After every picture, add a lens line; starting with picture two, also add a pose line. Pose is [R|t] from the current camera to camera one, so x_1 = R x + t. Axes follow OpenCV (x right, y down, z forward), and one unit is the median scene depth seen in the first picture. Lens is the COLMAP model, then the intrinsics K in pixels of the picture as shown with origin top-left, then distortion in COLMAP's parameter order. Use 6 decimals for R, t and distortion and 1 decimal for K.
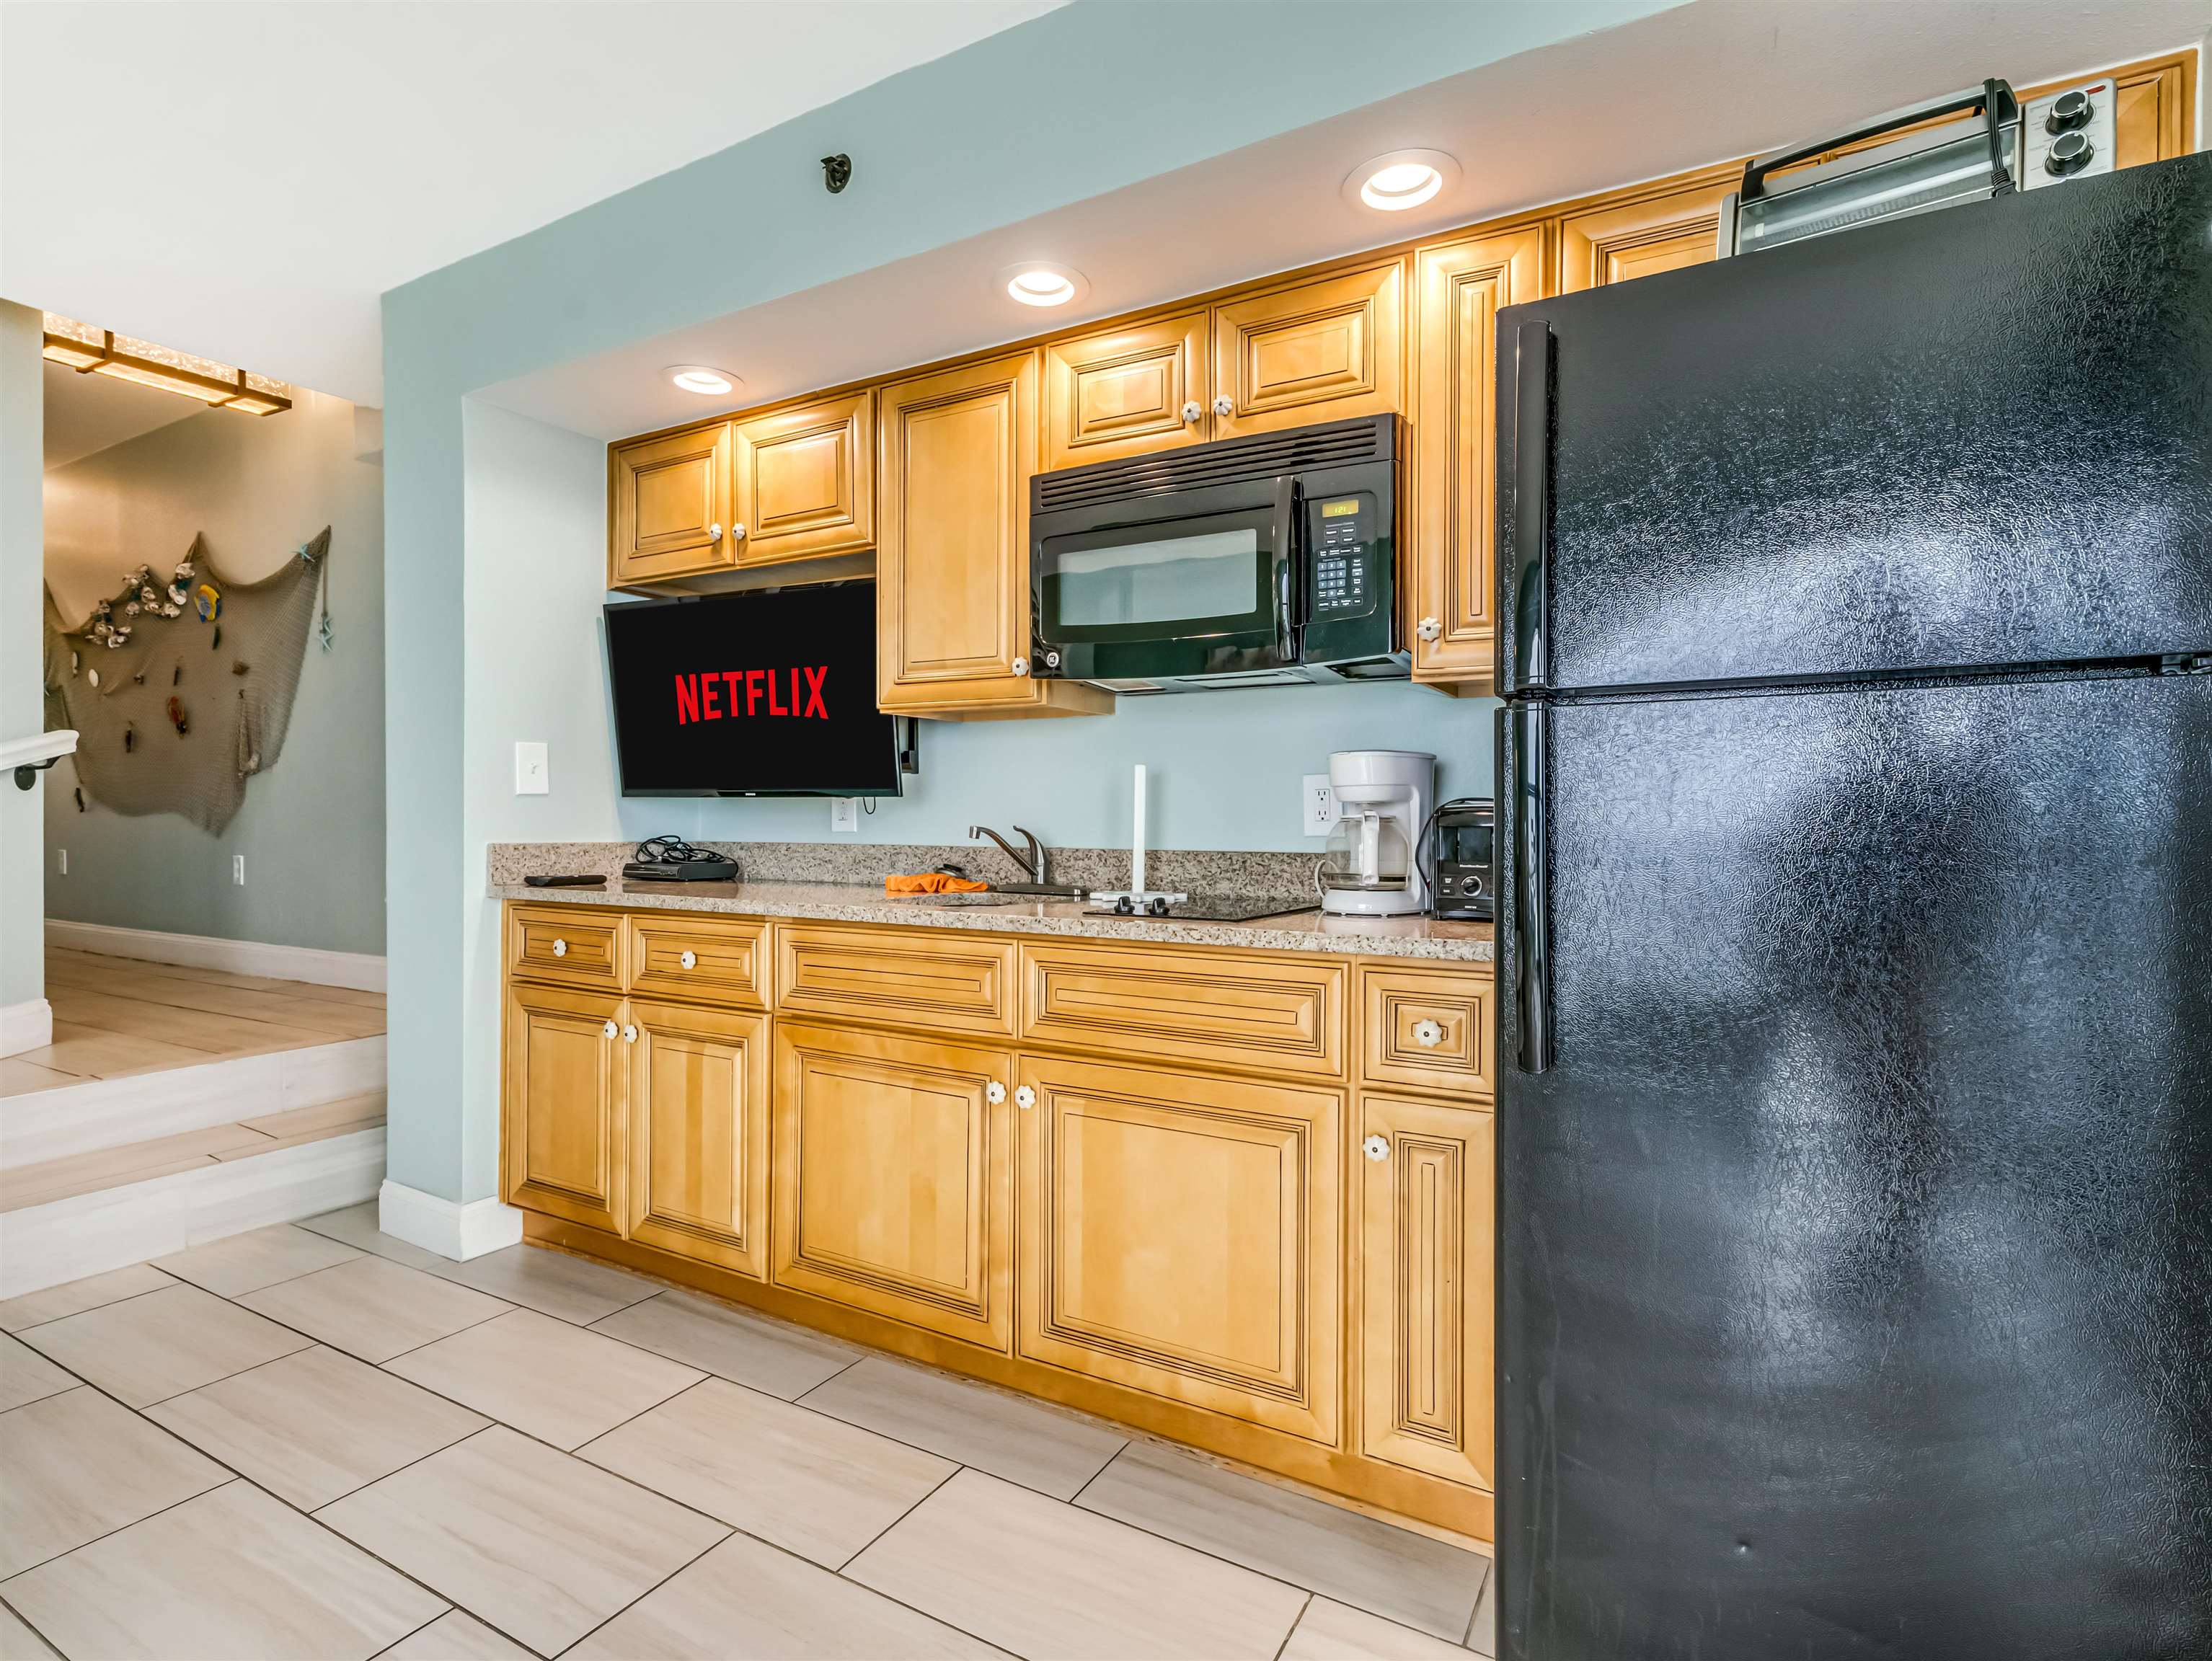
lens RADIAL K [[1145.0, 0, 1102.8], [0, 1145.0, 796.6], [0, 0, 1]] dist [-0.000654, 0.000048]
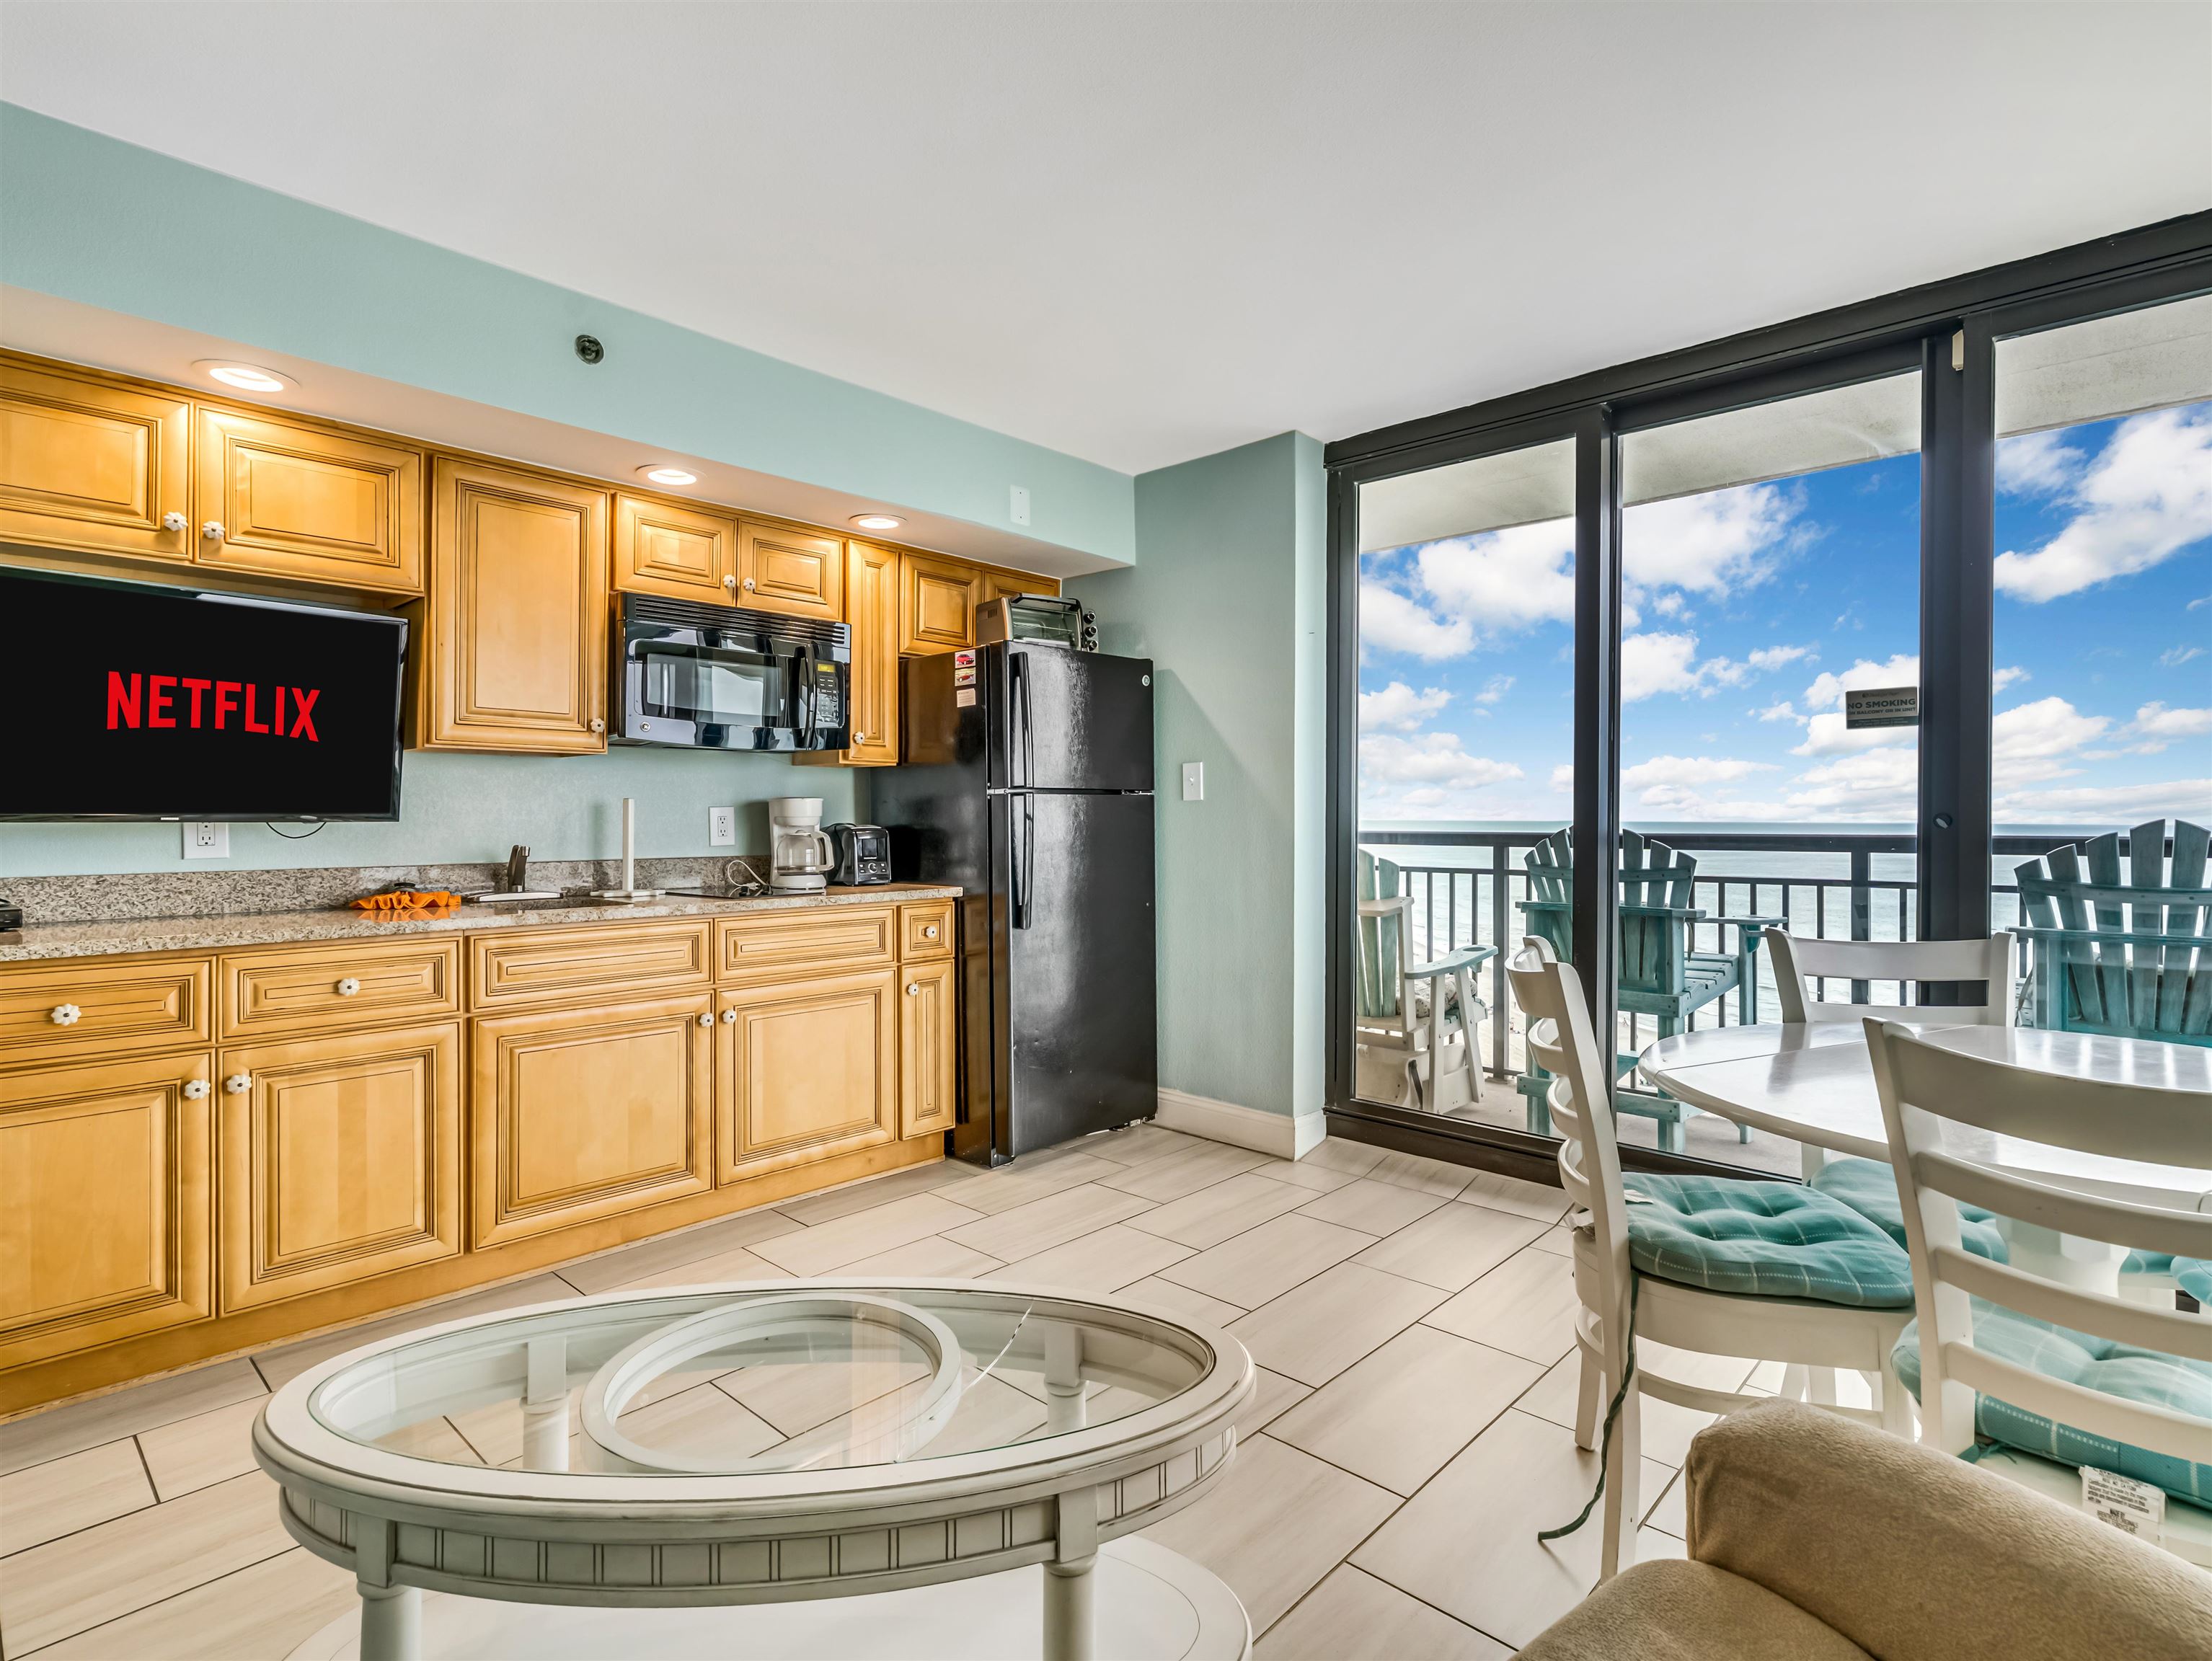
lens RADIAL K [[1145.0, 0, 1102.8], [0, 1145.0, 796.6], [0, 0, 1]] dist [-0.000654, 0.000048]
pose [[0.255517, 0.046160, 0.965702, -1.133963], [0.014114, 0.998575, -0.051466, 0.046420], [-0.966701, 0.026781, 0.254502, 0.083153]]
